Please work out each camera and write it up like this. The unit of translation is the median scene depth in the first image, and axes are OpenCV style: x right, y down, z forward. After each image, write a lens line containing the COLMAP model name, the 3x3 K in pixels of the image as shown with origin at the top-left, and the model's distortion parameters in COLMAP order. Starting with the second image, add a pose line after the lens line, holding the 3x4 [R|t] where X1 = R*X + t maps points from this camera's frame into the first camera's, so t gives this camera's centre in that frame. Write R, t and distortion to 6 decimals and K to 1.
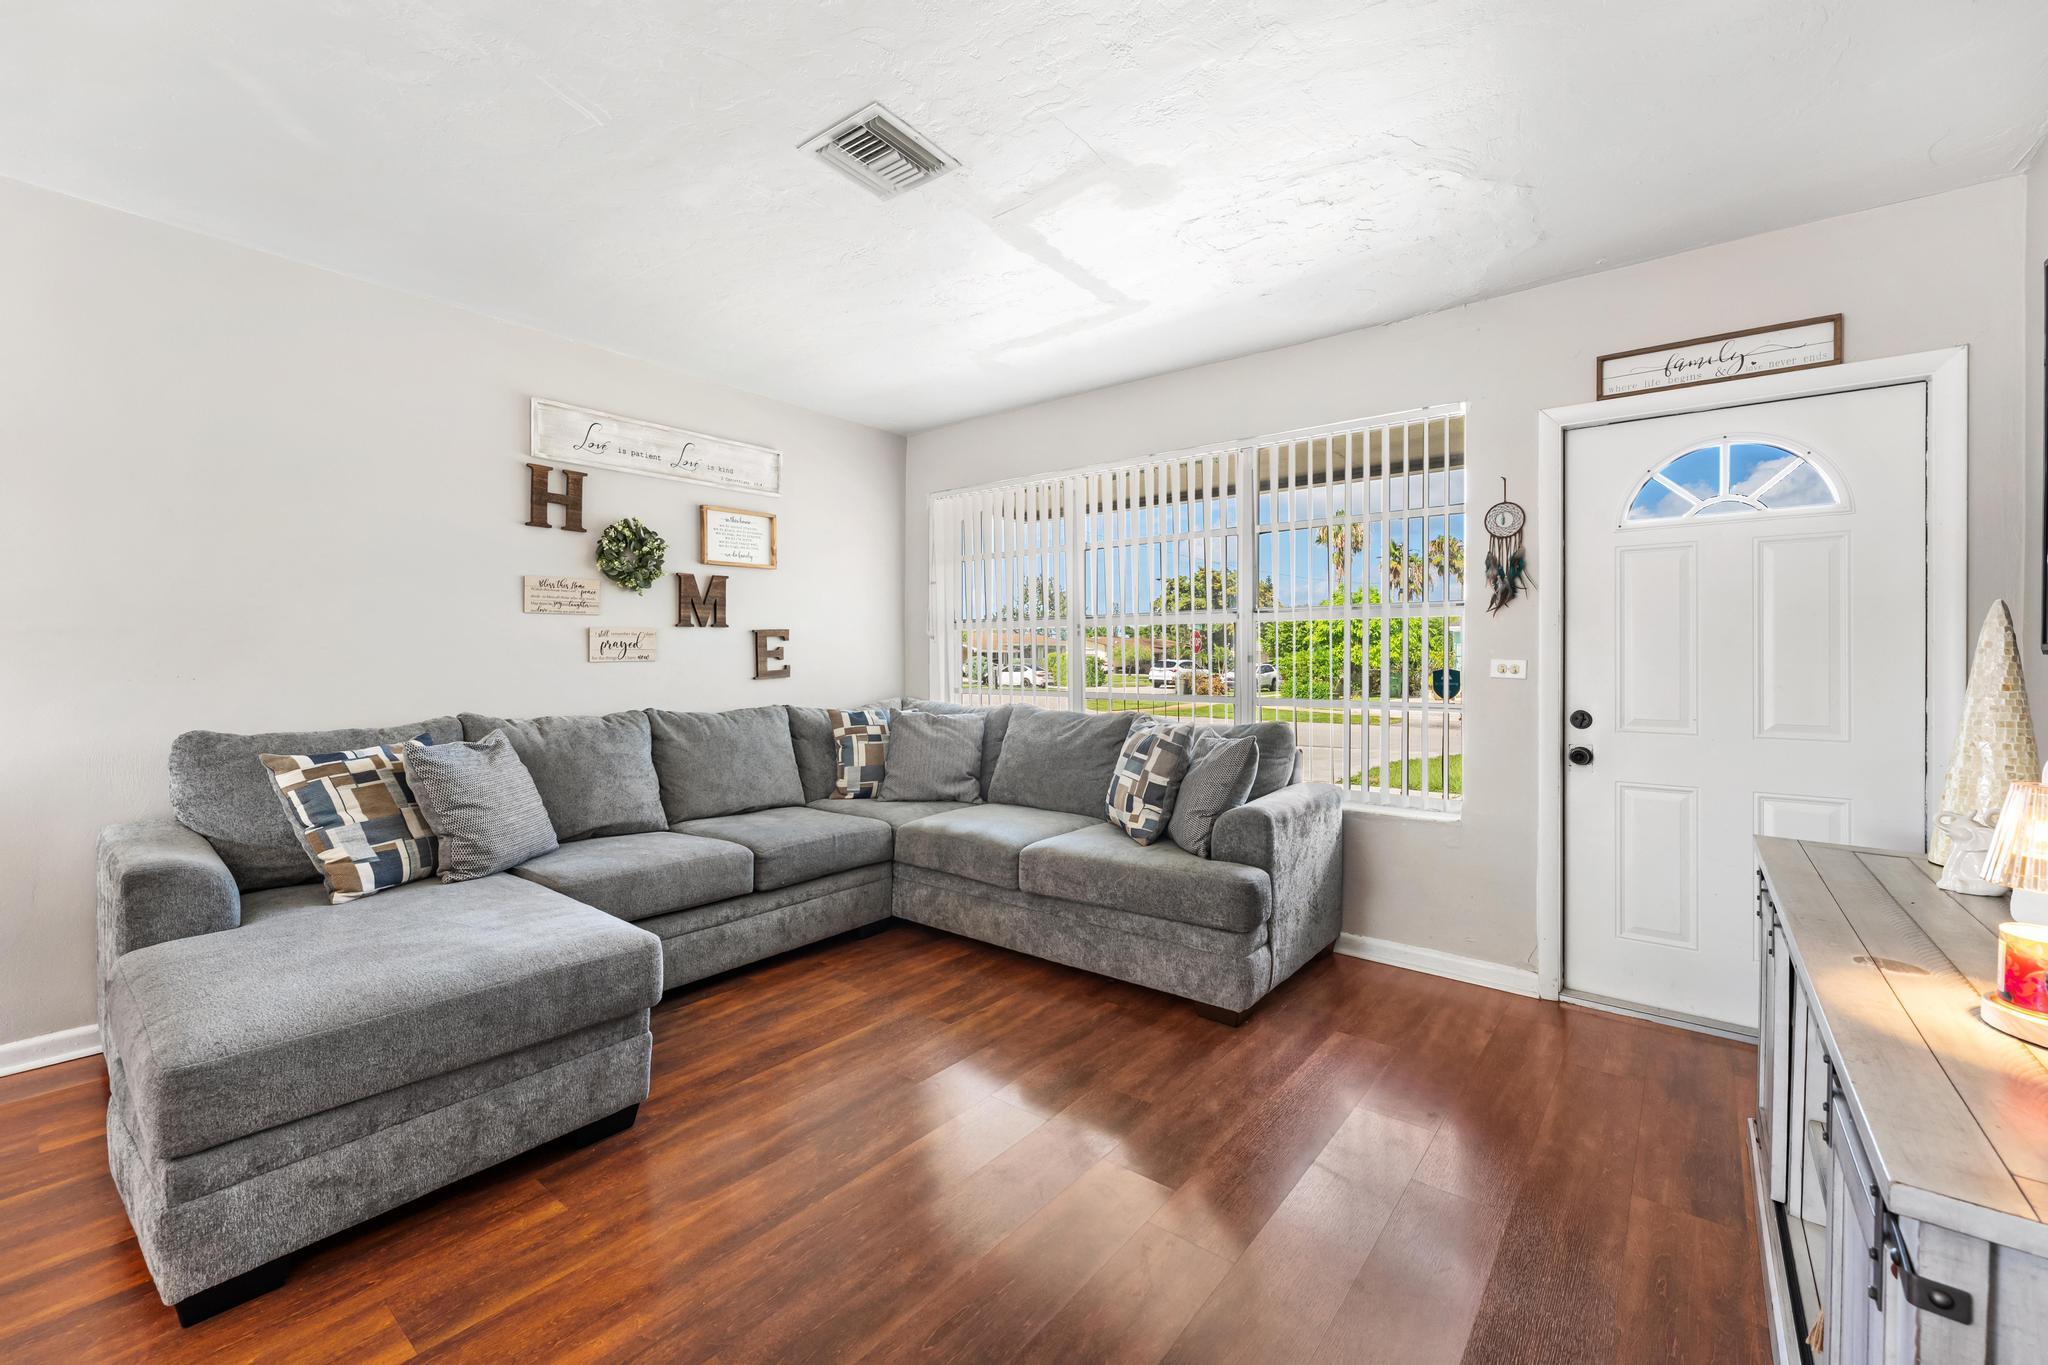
lens RADIAL K [[835.9, 0, 1015.2], [0, 835.9, 661.6], [0, 0, 1]] dist [-0.001170, -0.000093]
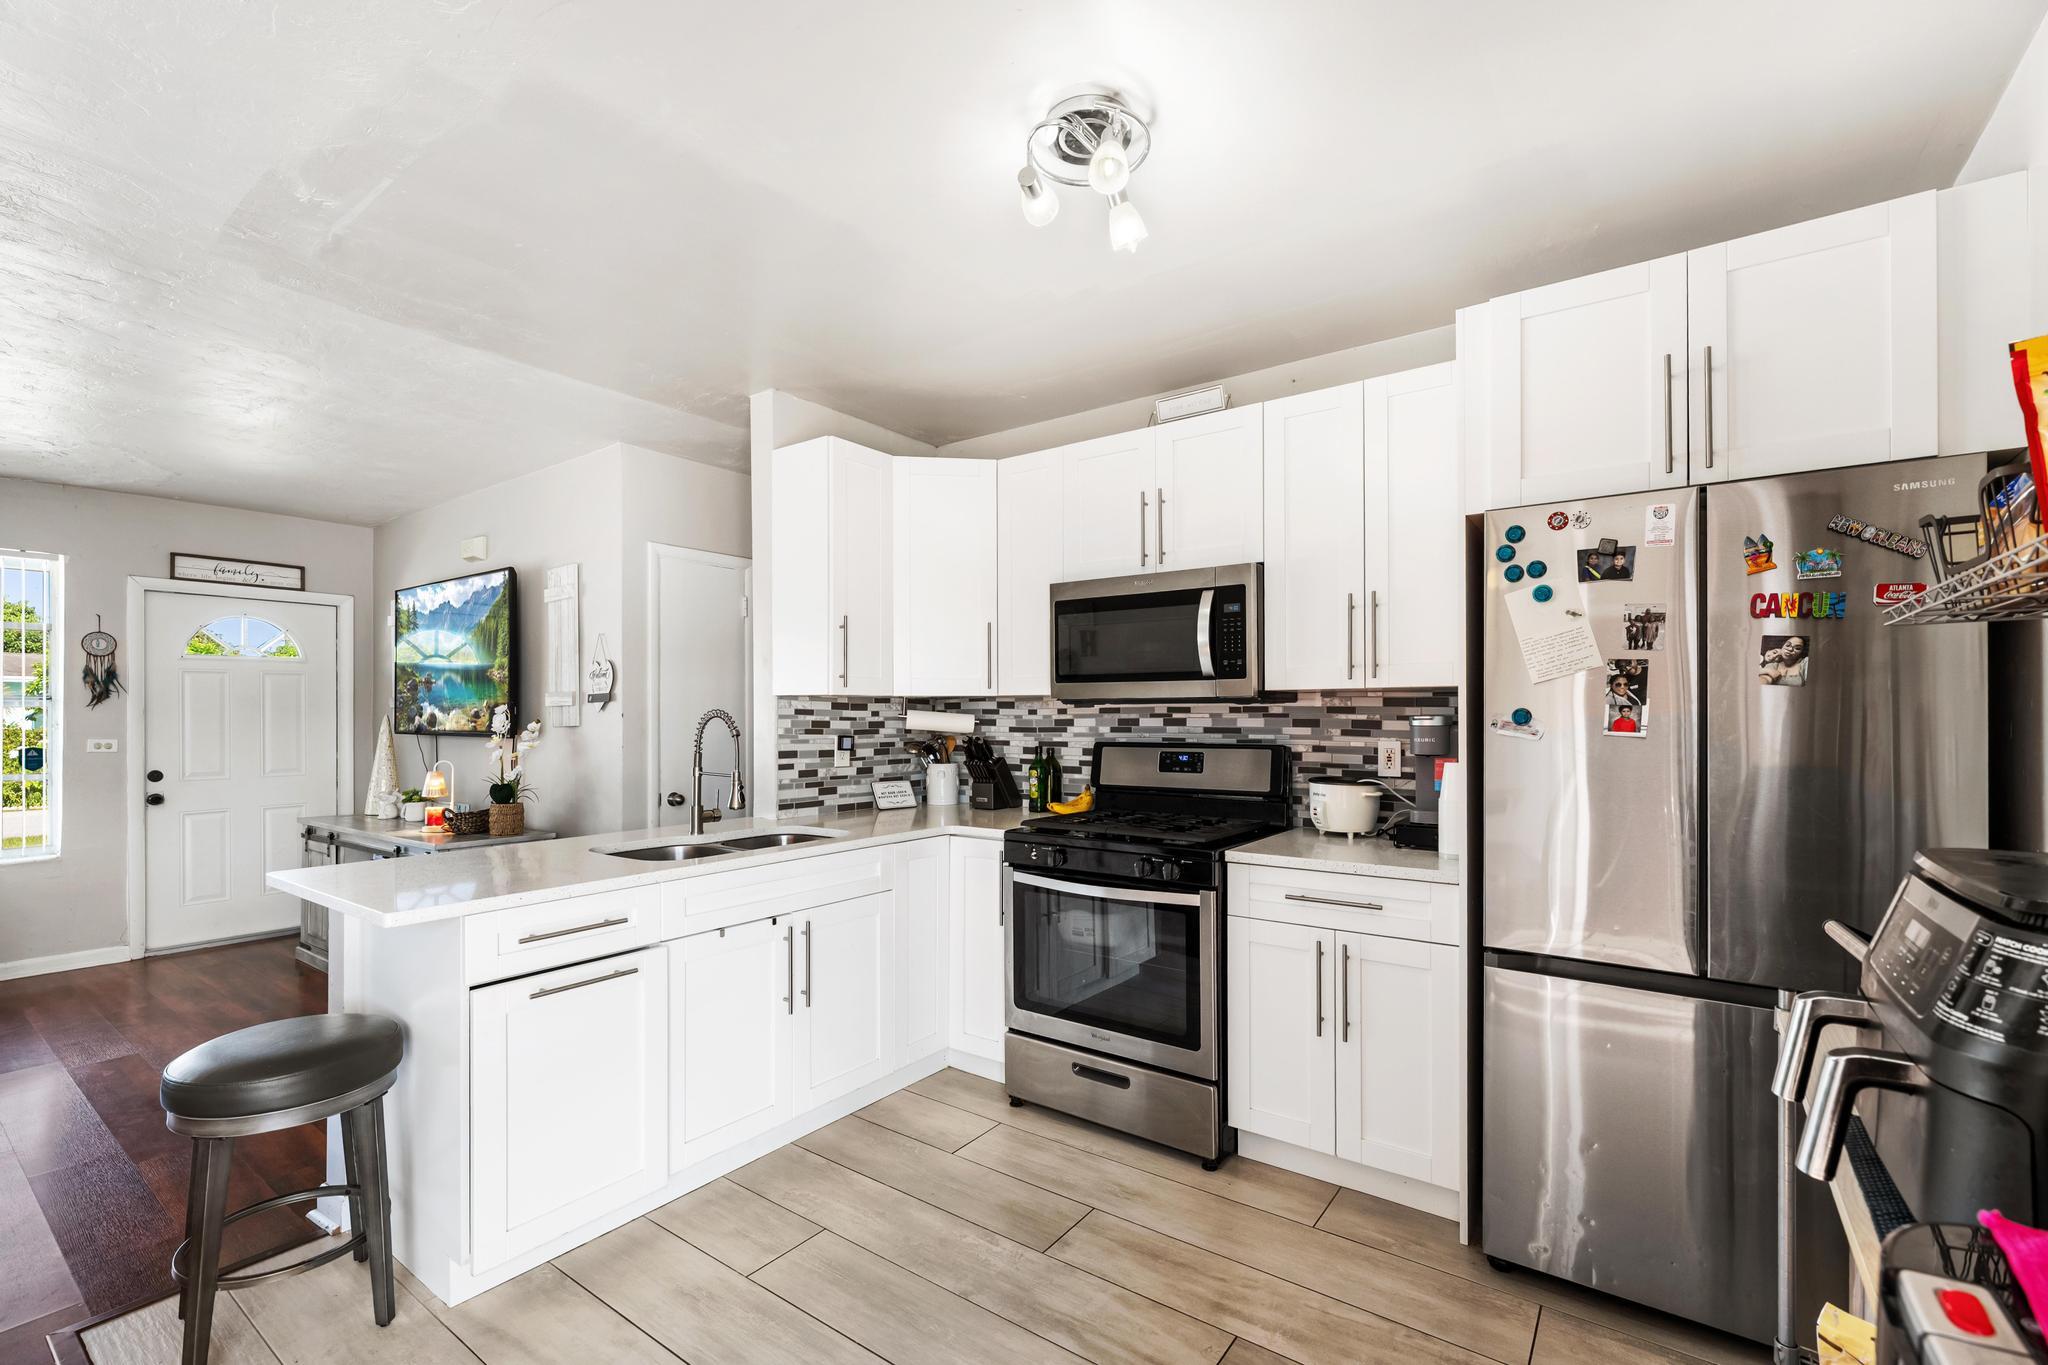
lens RADIAL K [[884.3, 0, 1025.0], [0, 884.3, 710.1], [0, 0, 1]] dist [-0.001613, -0.000213]
pose [[-0.053041, -0.000787, 0.998592, -0.908883], [0.006721, 0.999977, 0.001145, -0.038687], [-0.998570, 0.006772, -0.053034, -0.466668]]
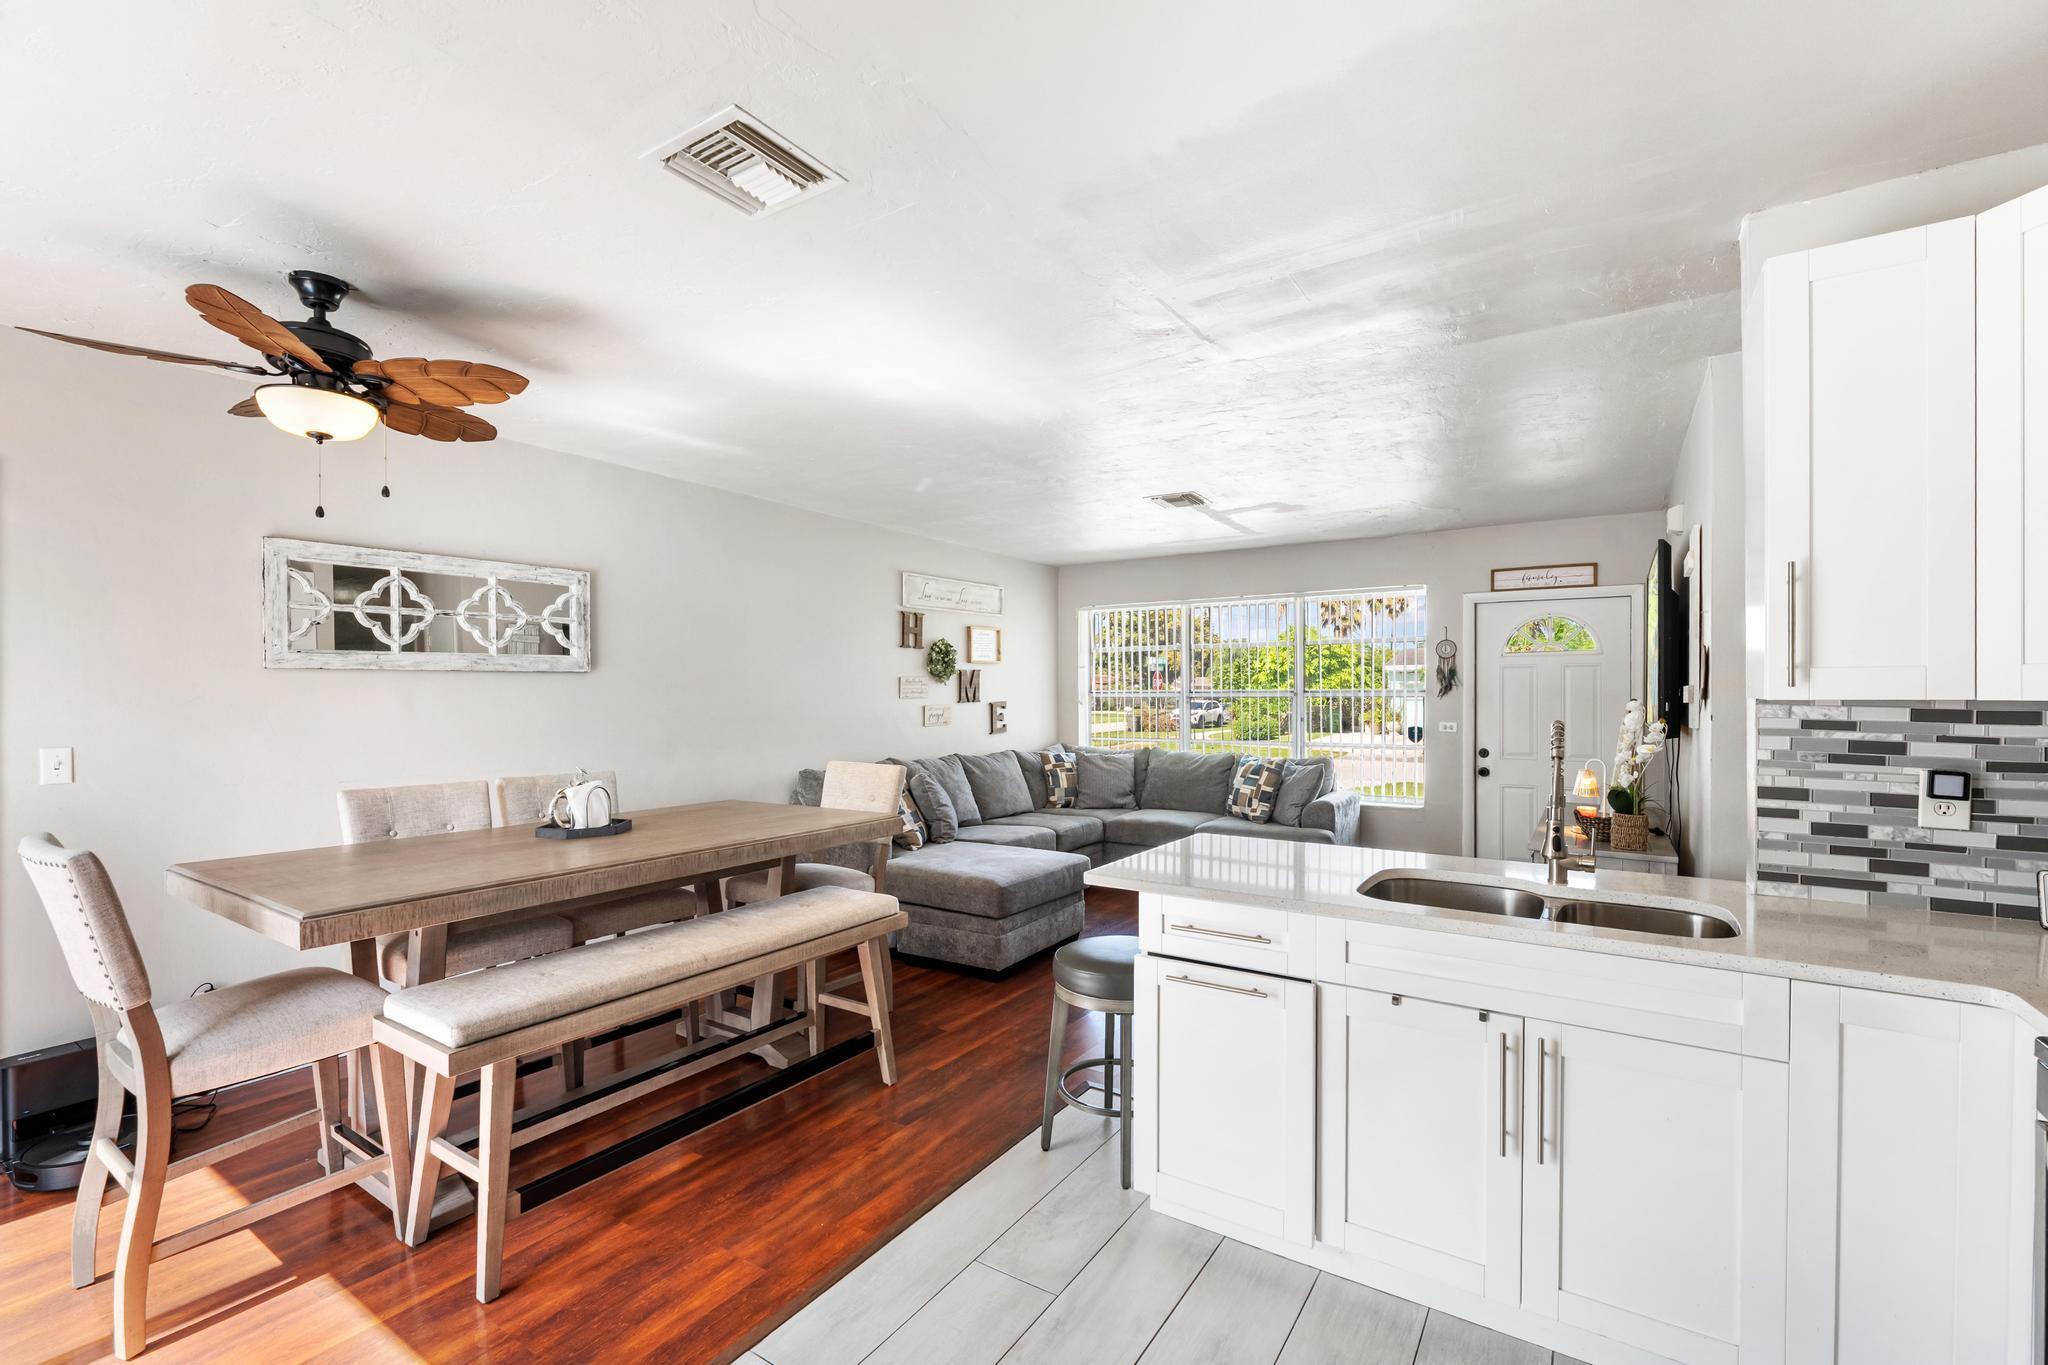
lens RADIAL K [[884.3, 0, 1025.0], [0, 884.3, 710.1], [0, 0, 1]] dist [-0.001613, -0.000213]
pose [[0.995063, -0.008856, 0.098848, -0.497978], [0.007346, 0.999851, 0.015635, -0.059859], [-0.098972, -0.014832, 0.994980, -0.796665]]
